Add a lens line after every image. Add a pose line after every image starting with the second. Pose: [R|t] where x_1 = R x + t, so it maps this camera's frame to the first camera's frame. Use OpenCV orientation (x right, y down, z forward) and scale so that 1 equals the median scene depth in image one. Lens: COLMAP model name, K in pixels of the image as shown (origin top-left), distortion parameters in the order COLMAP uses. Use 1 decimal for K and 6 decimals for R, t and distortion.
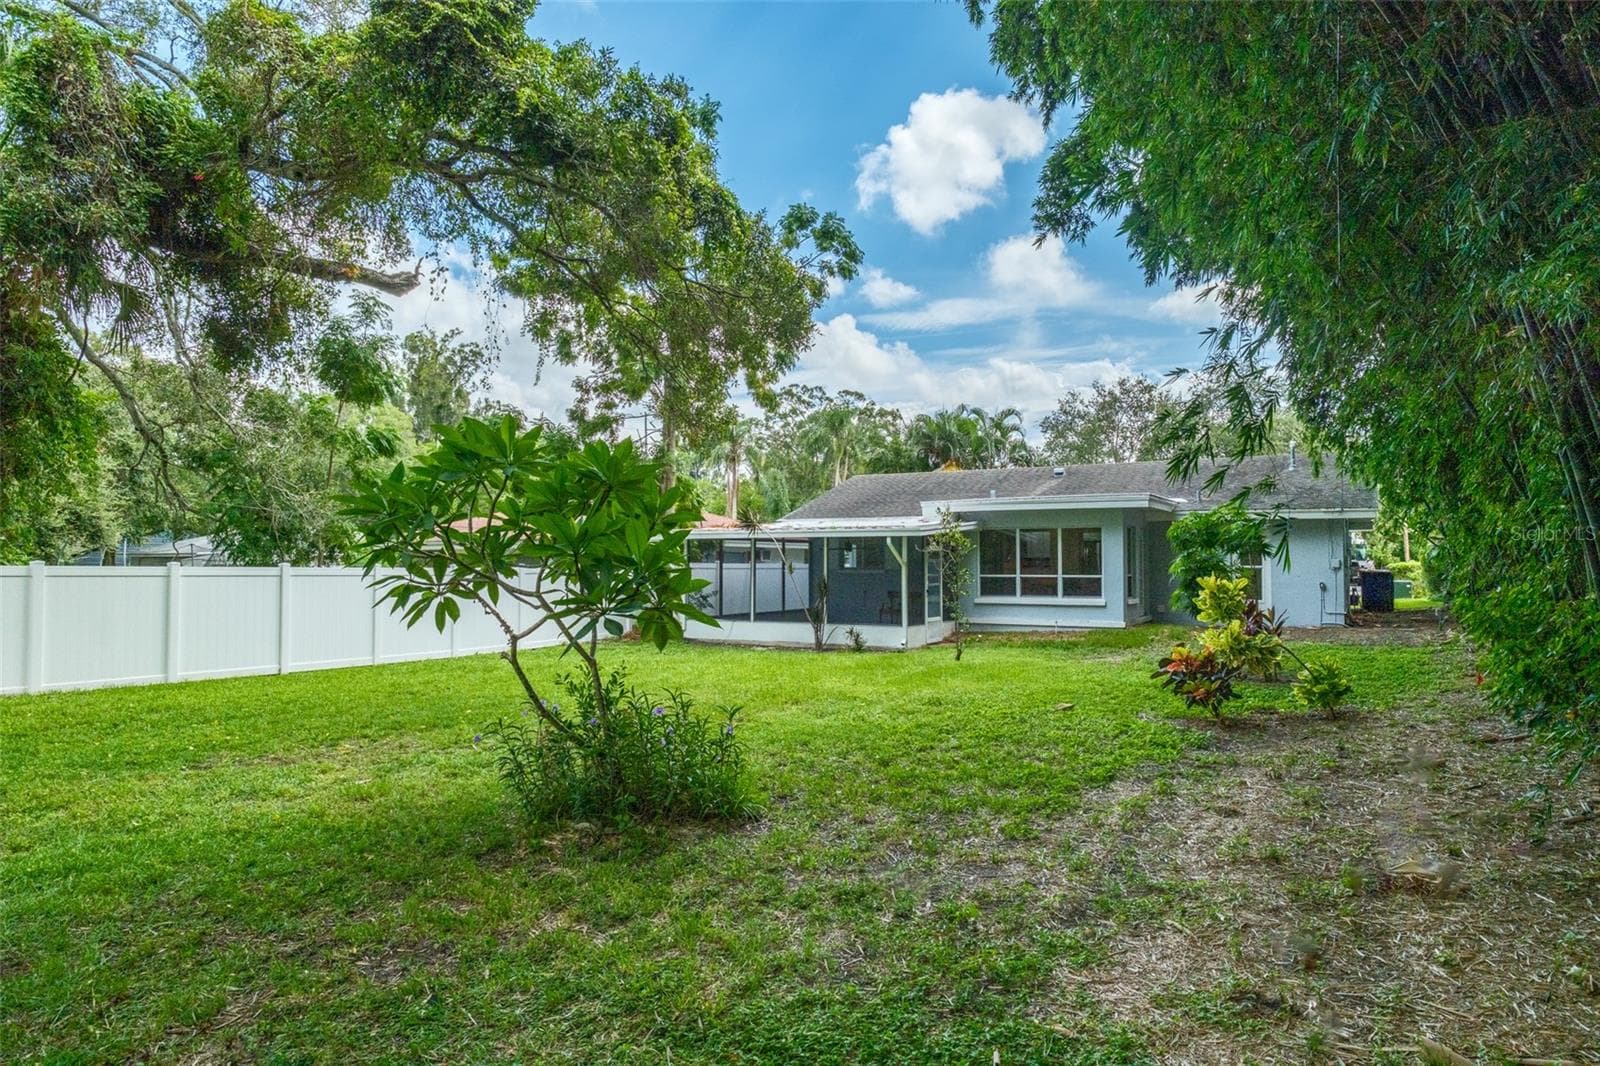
lens RADIAL K [[1000.9, 0, 800.4], [0, 1000.9, 534.9], [0, 0, 1]] dist [-0.003514, -0.000166]
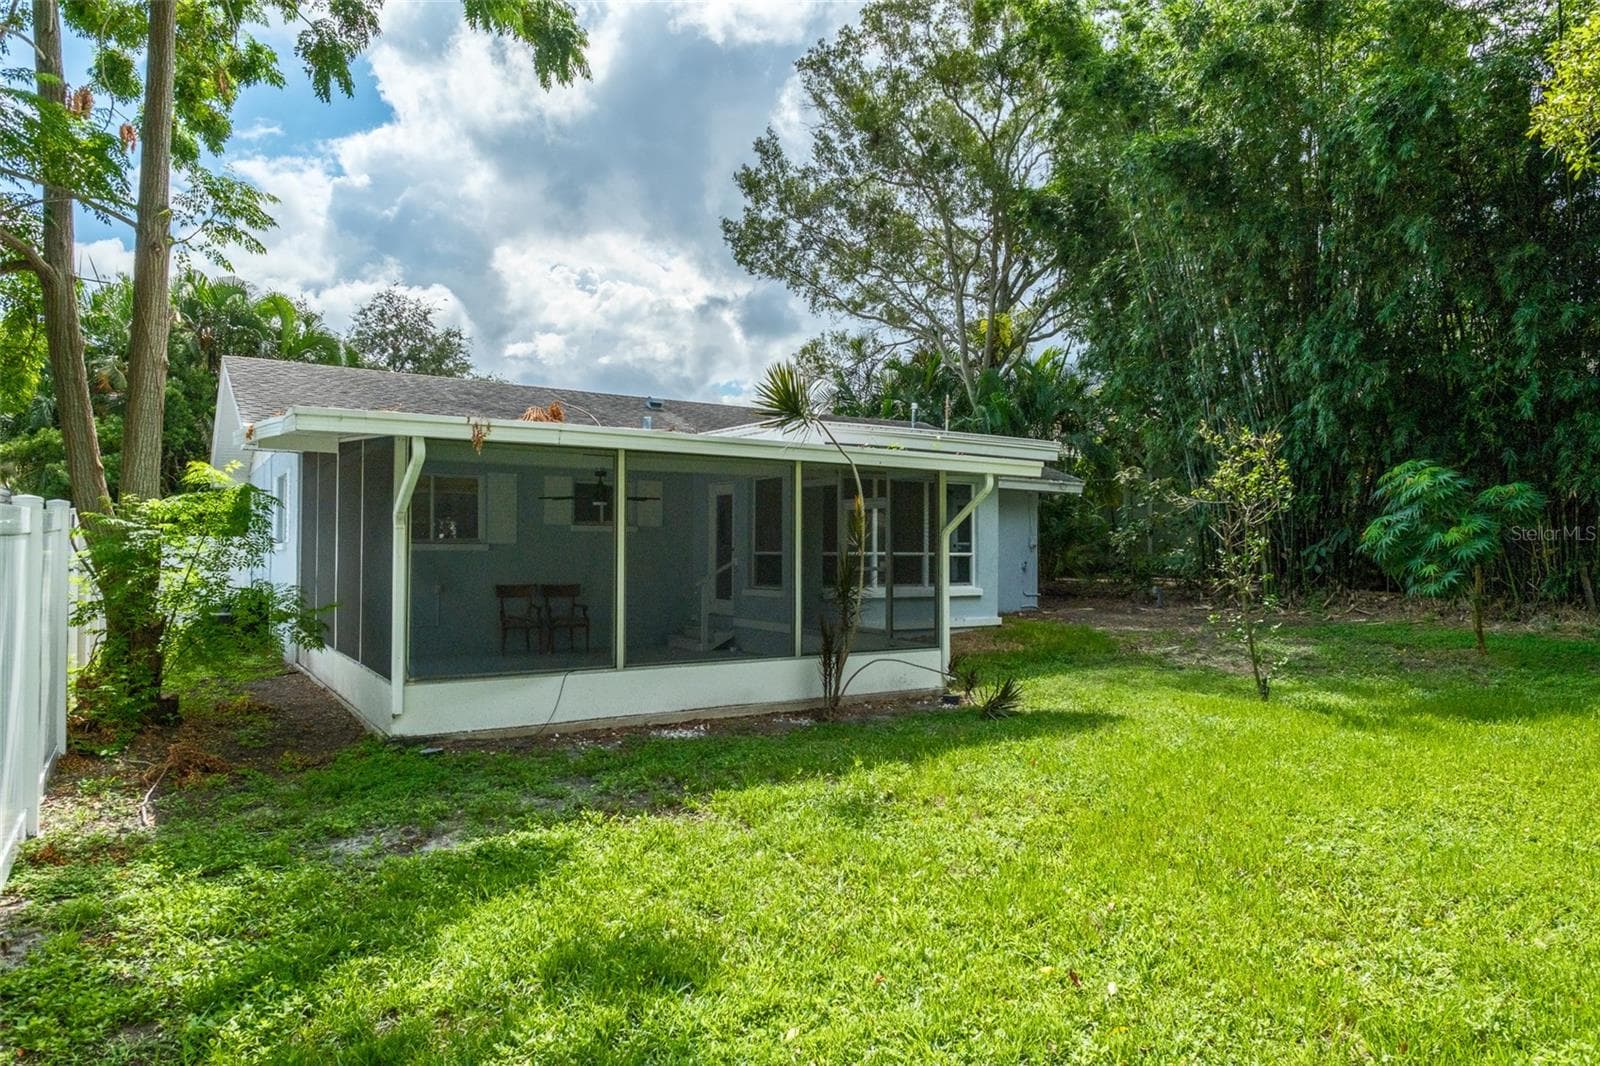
lens RADIAL K [[1000.9, 0, 813.8], [0, 1000.9, 525.1], [0, 0, 1]] dist [-0.003514, -0.000166]
pose [[0.455927, 0.029711, 0.889521, -0.361570], [-0.029858, 0.999391, -0.018078, 0.034979], [-0.889516, -0.018317, 0.456536, 0.749546]]
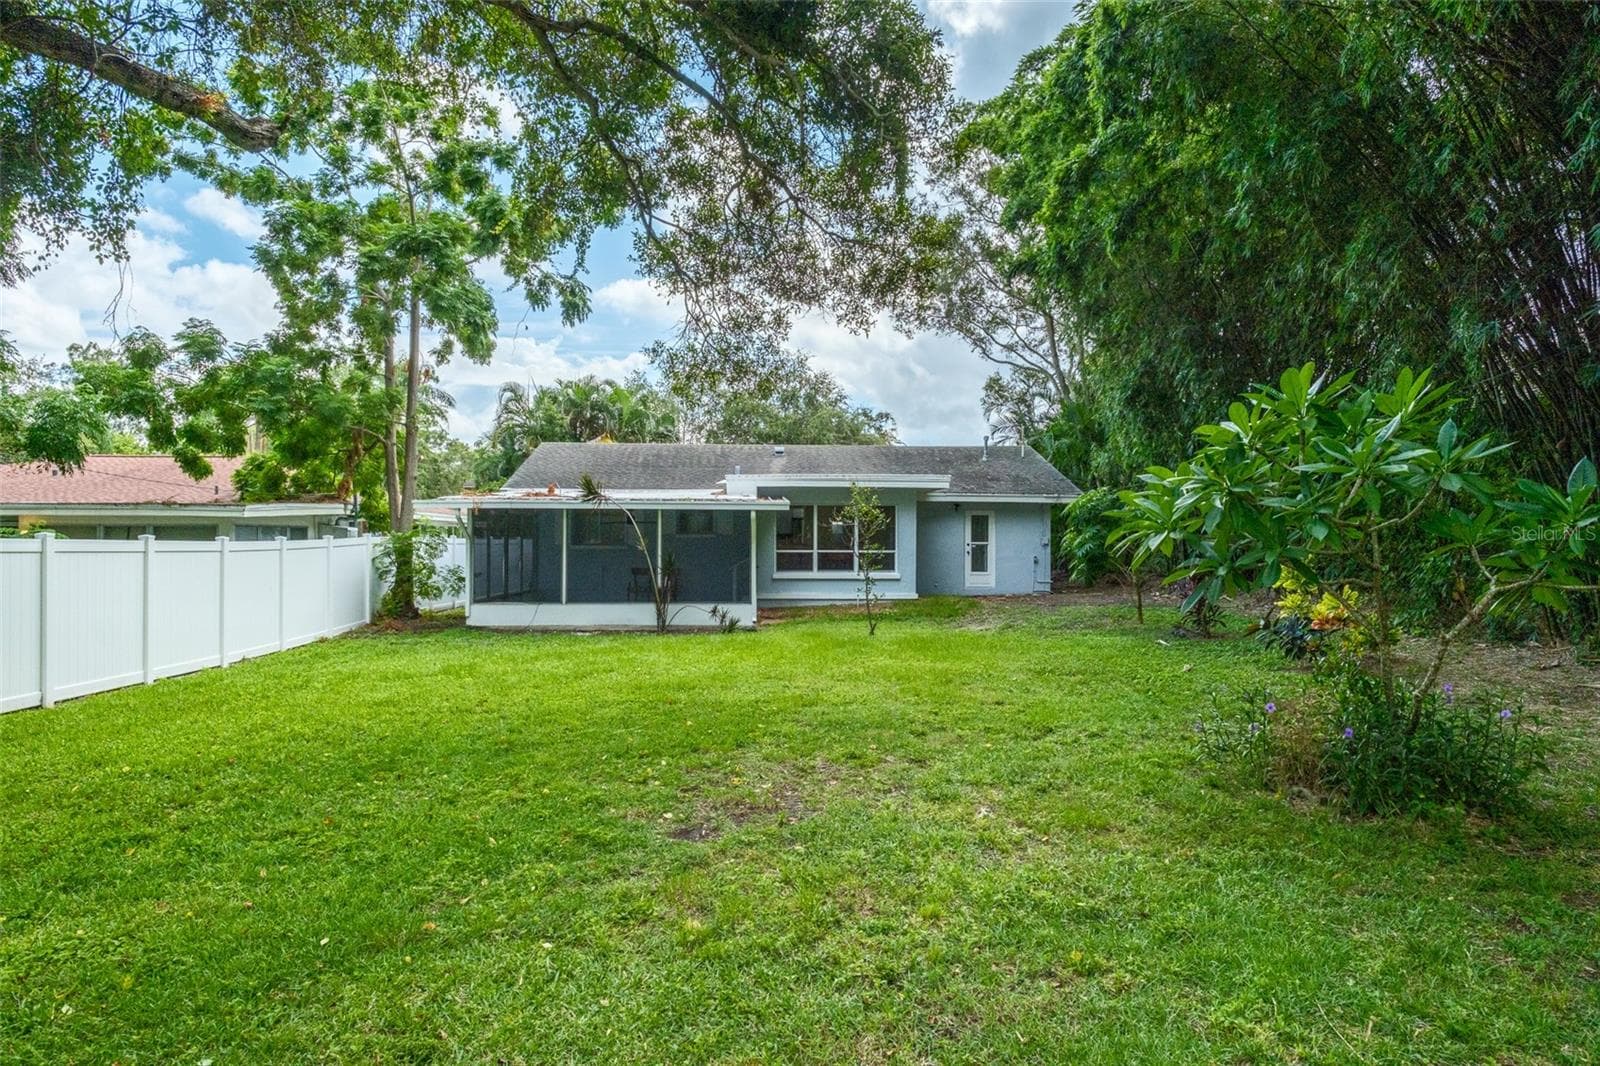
lens RADIAL K [[1000.9, 0, 814.4], [0, 1000.9, 533.0], [0, 0, 1]] dist [-0.003514, -0.000166]
pose [[0.837136, 0.008966, 0.546921, -0.342750], [-0.019927, 0.999702, 0.014112, 0.007819], [-0.546631, -0.022712, 0.837065, 0.149236]]
